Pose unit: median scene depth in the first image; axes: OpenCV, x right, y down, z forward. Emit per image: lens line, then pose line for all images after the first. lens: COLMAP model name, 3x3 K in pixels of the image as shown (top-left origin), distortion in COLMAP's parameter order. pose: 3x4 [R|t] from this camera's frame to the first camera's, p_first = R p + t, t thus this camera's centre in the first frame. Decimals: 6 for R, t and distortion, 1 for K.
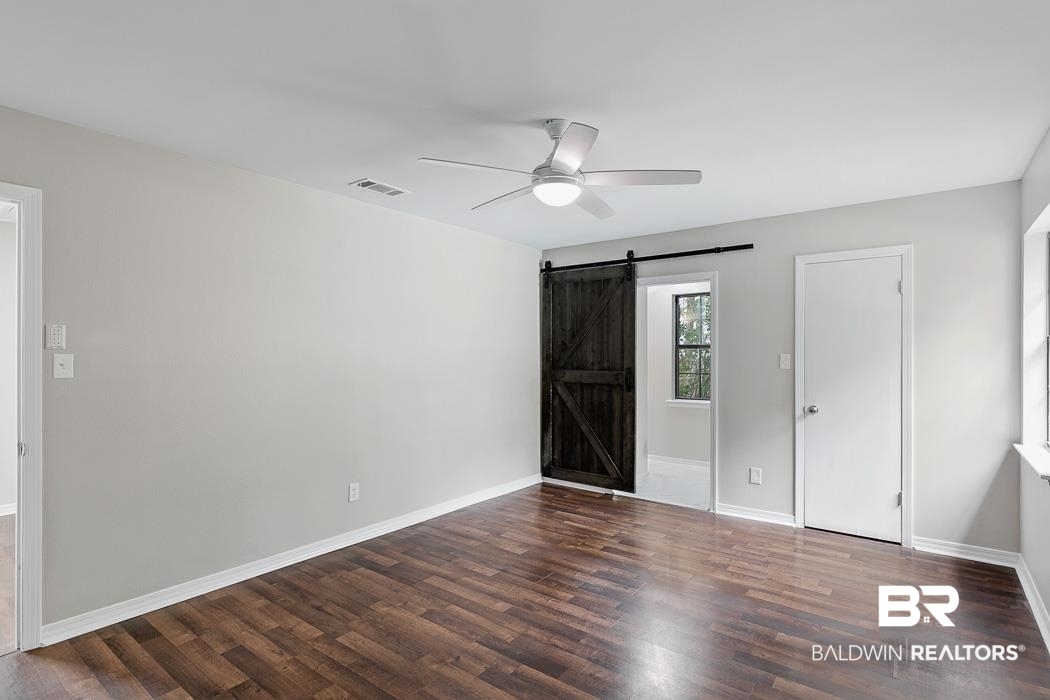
lens RADIAL K [[504.7, 0, 520.6], [0, 504.7, 349.5], [0, 0, 1]] dist [0.000115, 0.000714]
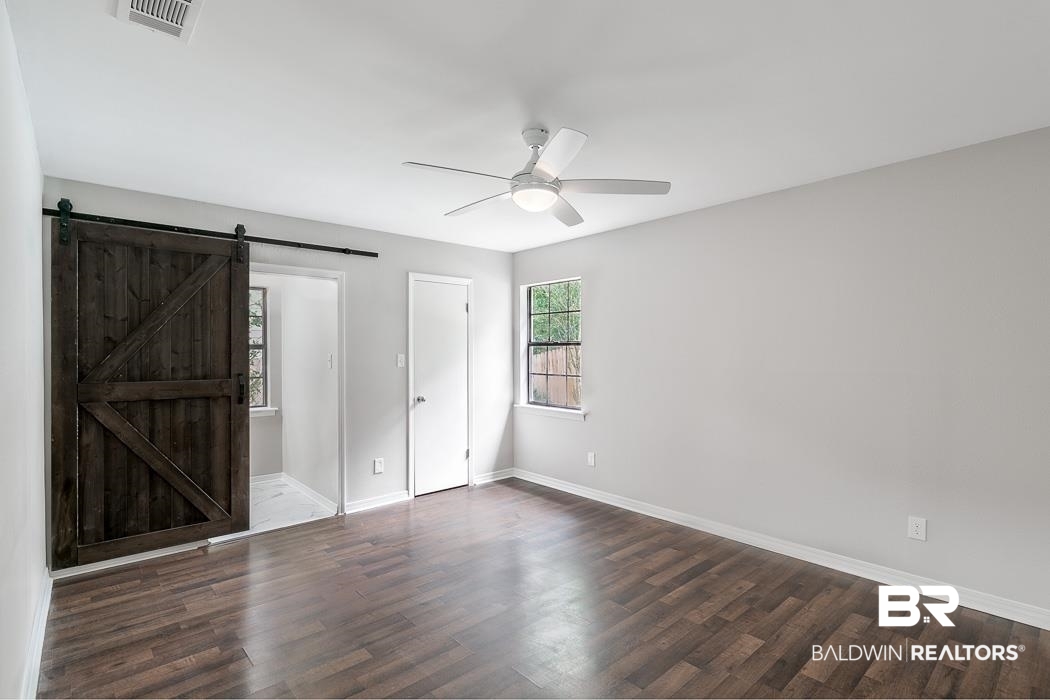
lens RADIAL K [[504.7, 0, 521.0], [0, 504.7, 351.2], [0, 0, 1]] dist [0.000115, 0.000714]
pose [[0.202137, 0.006689, 0.979334, -0.455305], [0.006248, 0.999948, -0.008119, 0.010989], [-0.979337, 0.007760, 0.202084, 0.399938]]
